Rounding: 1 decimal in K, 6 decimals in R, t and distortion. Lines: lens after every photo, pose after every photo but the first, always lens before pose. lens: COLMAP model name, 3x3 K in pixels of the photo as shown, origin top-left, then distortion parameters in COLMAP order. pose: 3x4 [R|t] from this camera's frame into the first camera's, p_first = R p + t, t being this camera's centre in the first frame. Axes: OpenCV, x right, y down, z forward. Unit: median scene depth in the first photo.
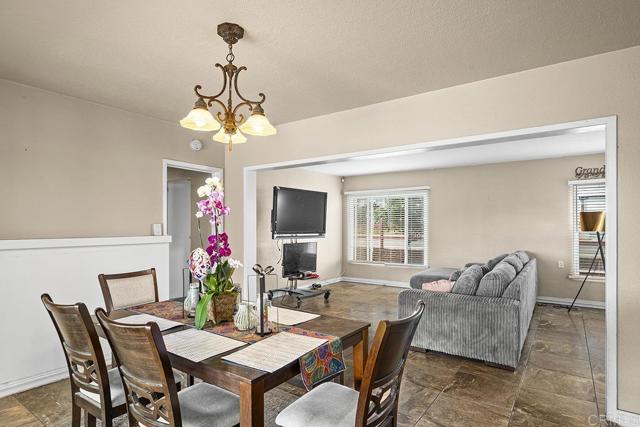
lens RADIAL K [[341.0, 0, 320.0], [0, 341.0, 213.5], [0, 0, 1]] dist [-0.002489, -0.000352]
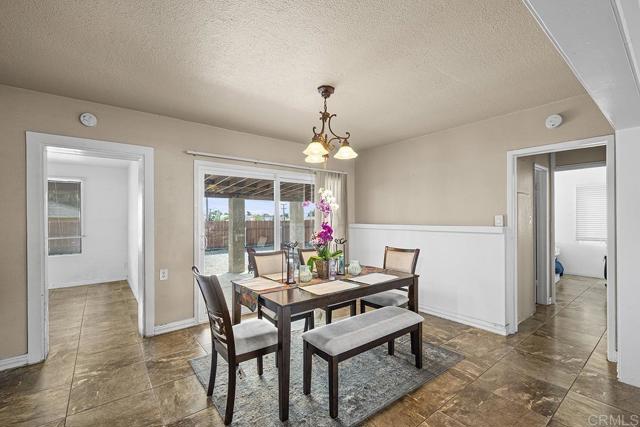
lens RADIAL K [[278.1, 0, 318.7], [0, 278.1, 217.8], [0, 0, 1]] dist [0.000662, 0.000140]
pose [[-0.270741, -0.007128, -0.962626, 0.330572], [0.032345, 0.999341, -0.016496, 0.022569], [0.962109, -0.035602, -0.270331, 0.452743]]
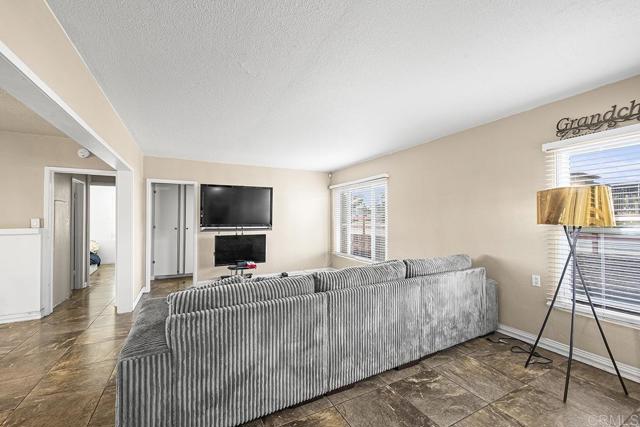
lens RADIAL K [[261.9, 0, 321.2], [0, 261.9, 214.7], [0, 0, 1]] dist [0.001019, 0.000345]
pose [[0.897339, -0.015722, -0.441062, 0.578063], [0.023074, 0.999670, 0.011308, 0.019136], [0.440738, -0.020324, 0.897406, 0.390443]]
